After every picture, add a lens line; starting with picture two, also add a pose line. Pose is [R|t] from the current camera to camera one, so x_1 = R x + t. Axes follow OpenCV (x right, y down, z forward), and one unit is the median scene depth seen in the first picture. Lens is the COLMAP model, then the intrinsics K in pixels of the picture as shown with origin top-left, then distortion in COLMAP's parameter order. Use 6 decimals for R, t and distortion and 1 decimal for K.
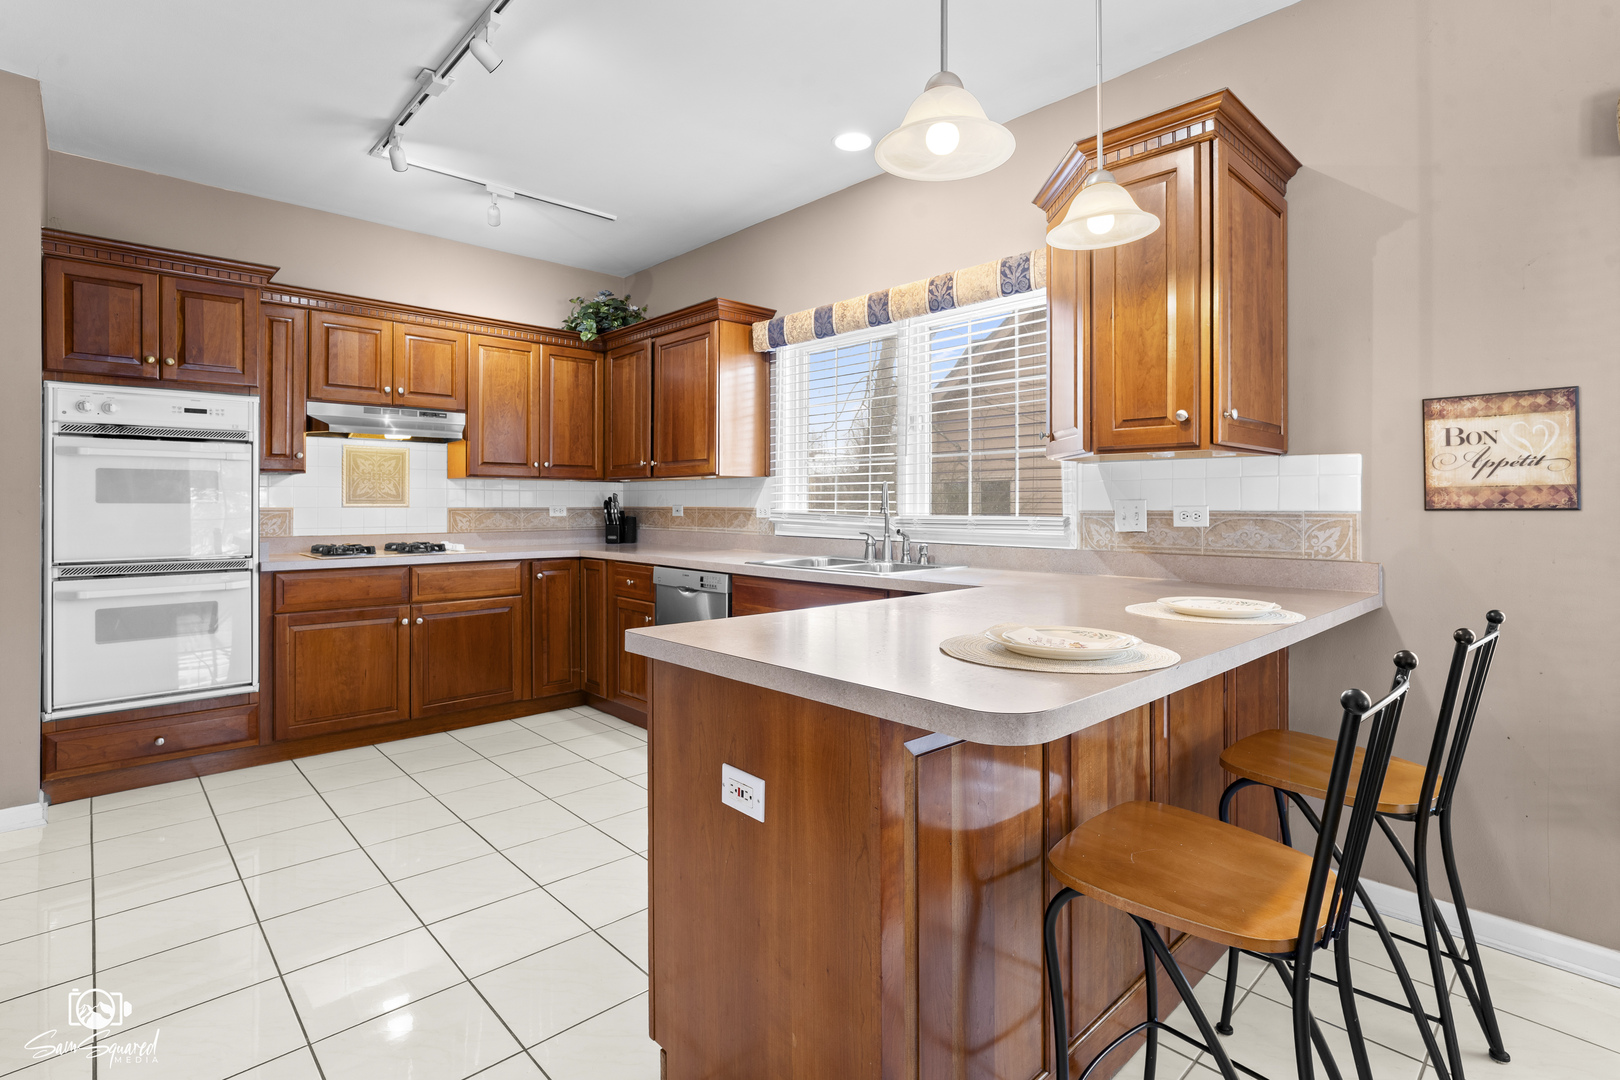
lens RADIAL K [[771.5, 0, 807.9], [0, 771.5, 506.8], [0, 0, 1]] dist [-0.018114, 0.007811]
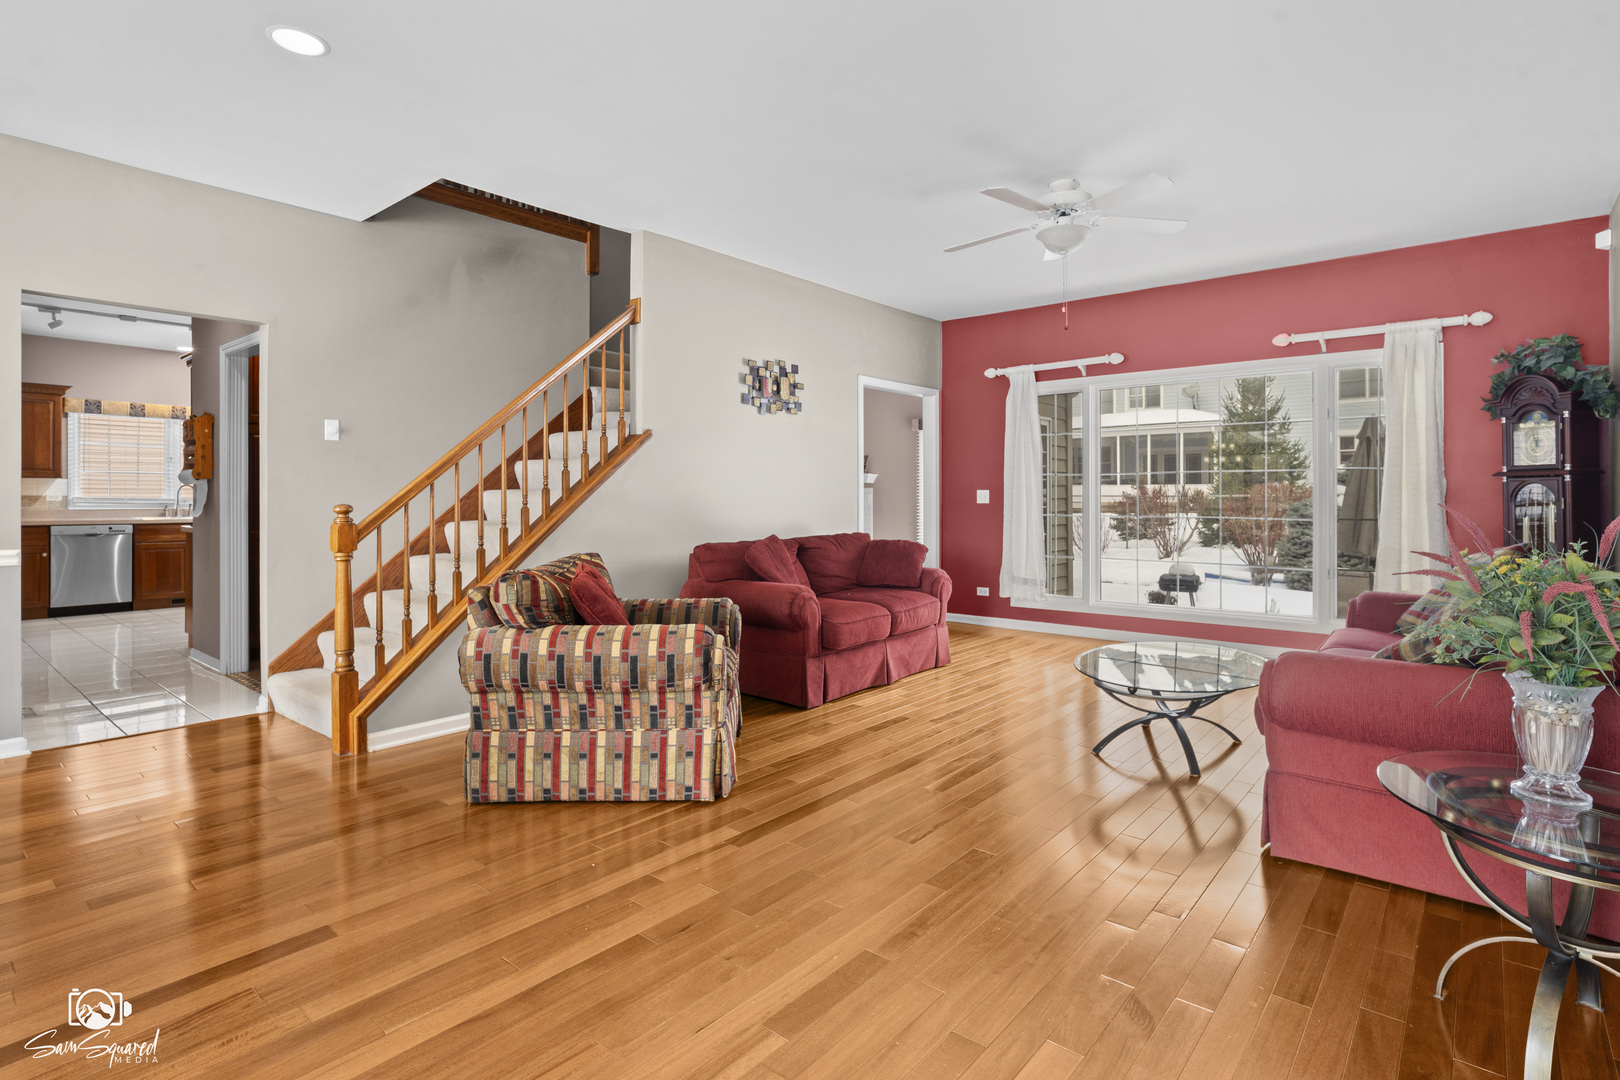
lens RADIAL K [[771.5, 0, 809.2], [0, 771.5, 496.5], [0, 0, 1]] dist [-0.018114, 0.007811]
pose [[-0.134914, -0.002190, 0.990855, -2.606013], [0.004481, 0.999986, 0.002820, 0.008819], [-0.990847, 0.004821, -0.134902, -0.657420]]
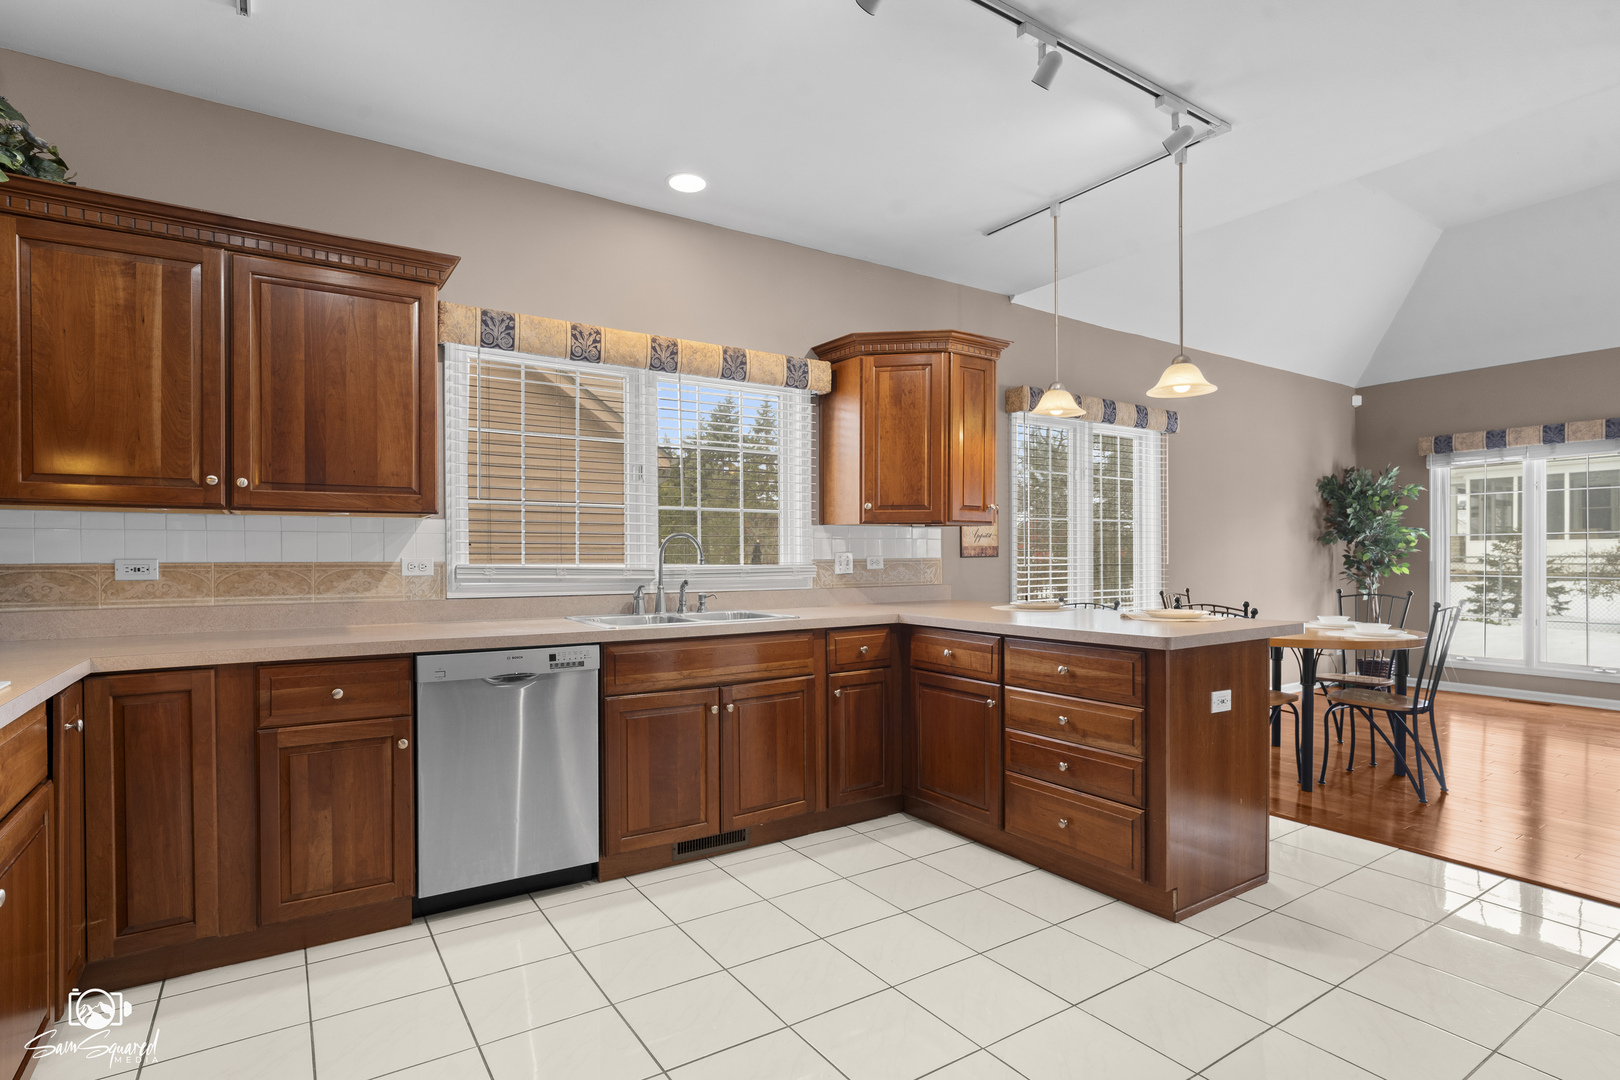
lens RADIAL K [[812.2, 0, 797.6], [0, 812.2, 561.6], [0, 0, 1]] dist [-0.015657, 0.006167]
pose [[0.177207, -0.010049, 0.984122, -0.899101], [0.005312, 0.999943, 0.009254, -0.004276], [-0.984159, 0.003587, 0.177251, 0.660671]]
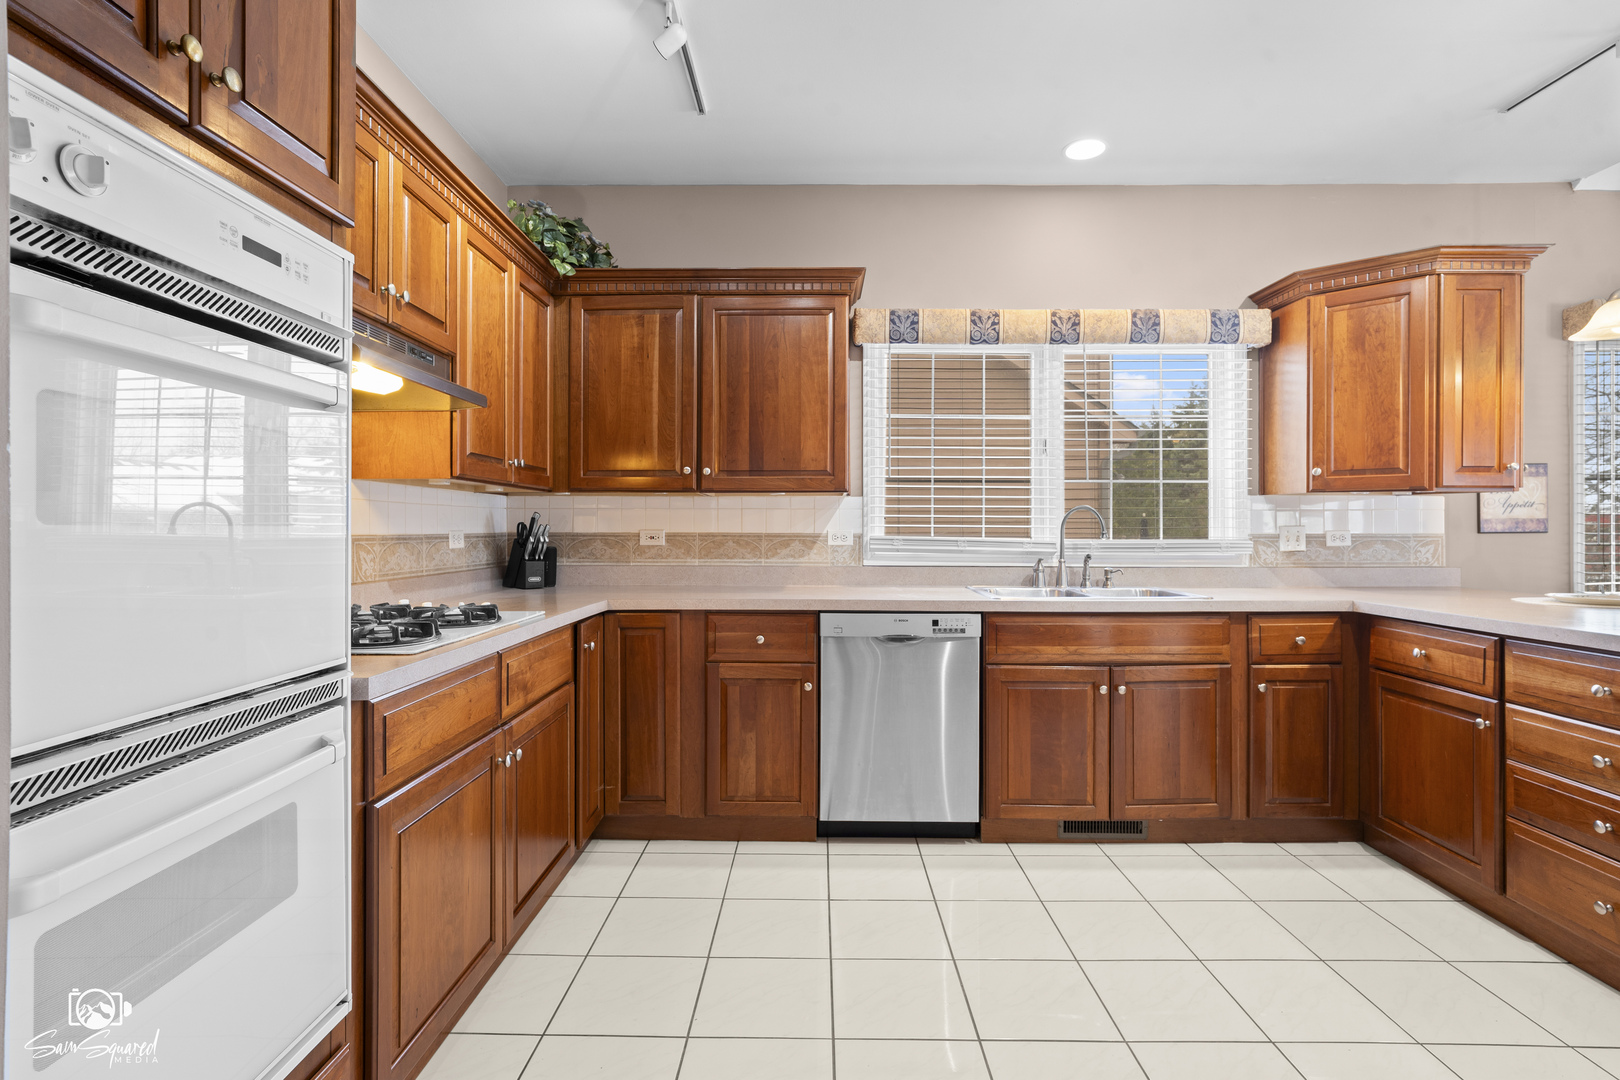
lens RADIAL K [[771.5, 0, 805.8], [0, 771.5, 528.0], [0, 0, 1]] dist [-0.018114, 0.007811]
pose [[0.695505, 0.000659, 0.718521, -0.839089], [0.001491, 0.999996, -0.002360, -0.002799], [-0.718520, 0.002712, 0.695501, 0.568340]]
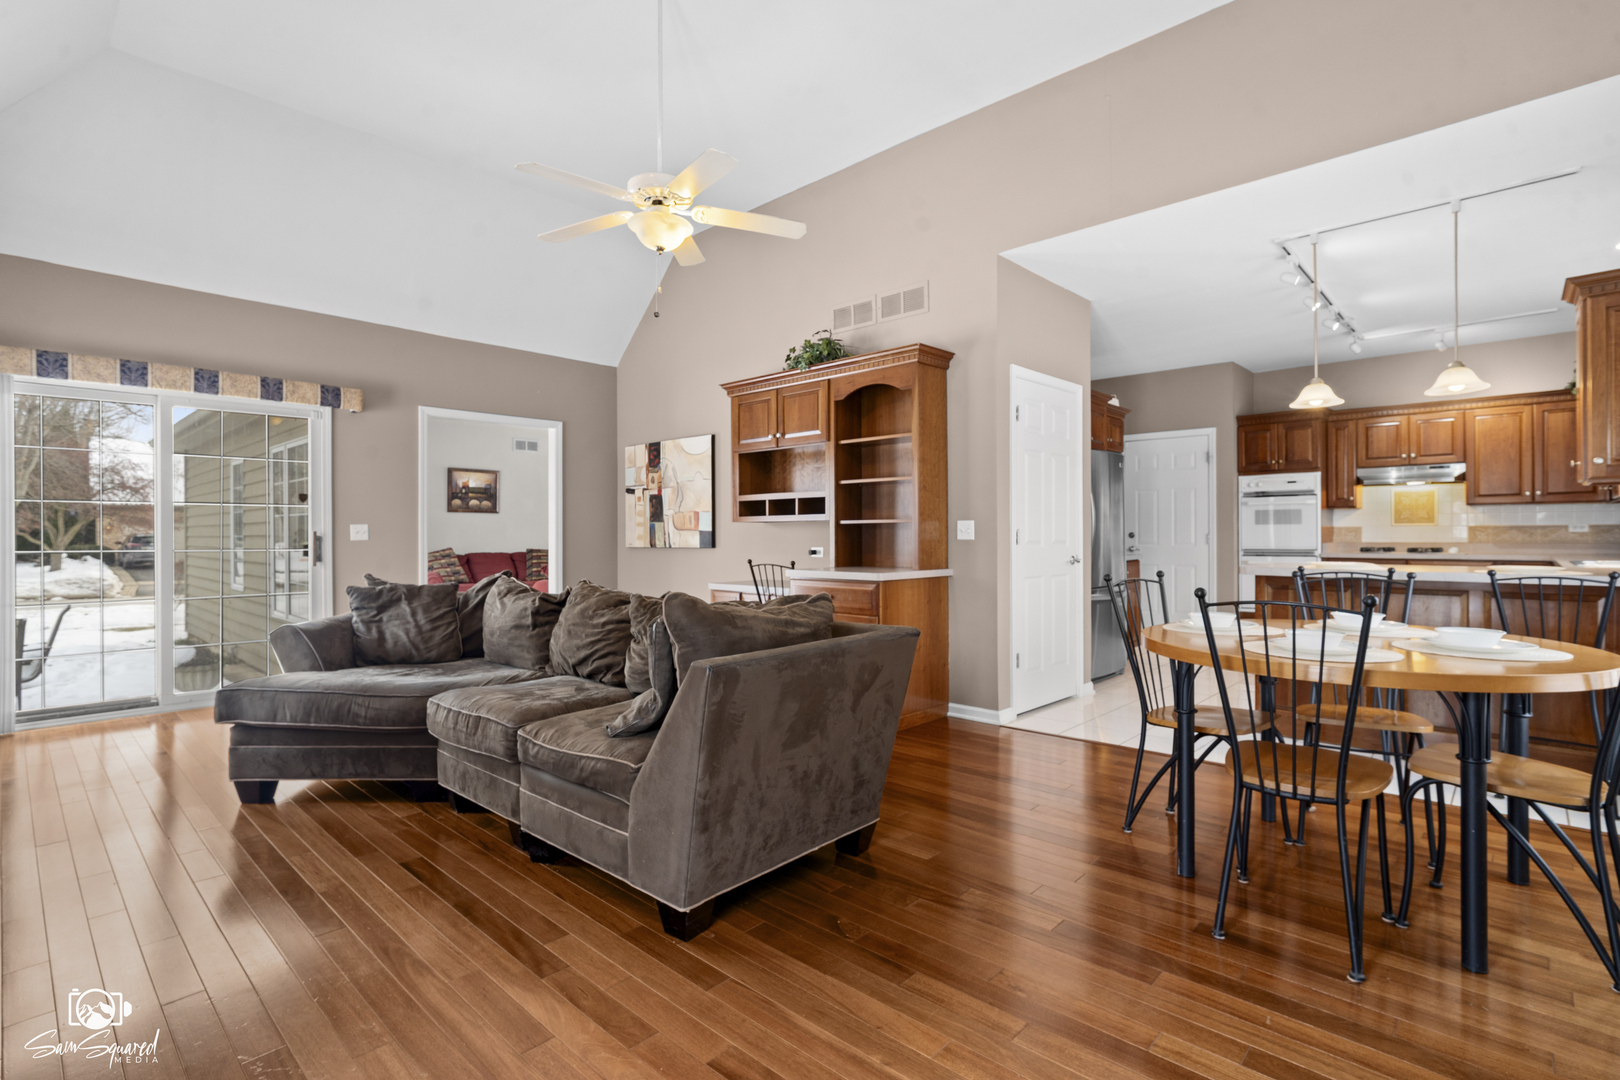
lens RADIAL K [[771.5, 0, 810.2], [0, 771.5, 534.5], [0, 0, 1]] dist [-0.018114, 0.007811]
pose [[0.065990, -0.002904, -0.997816, 1.238382], [0.000155, 0.999996, -0.002900, 0.029365], [0.997820, 0.000037, 0.065990, -0.495085]]
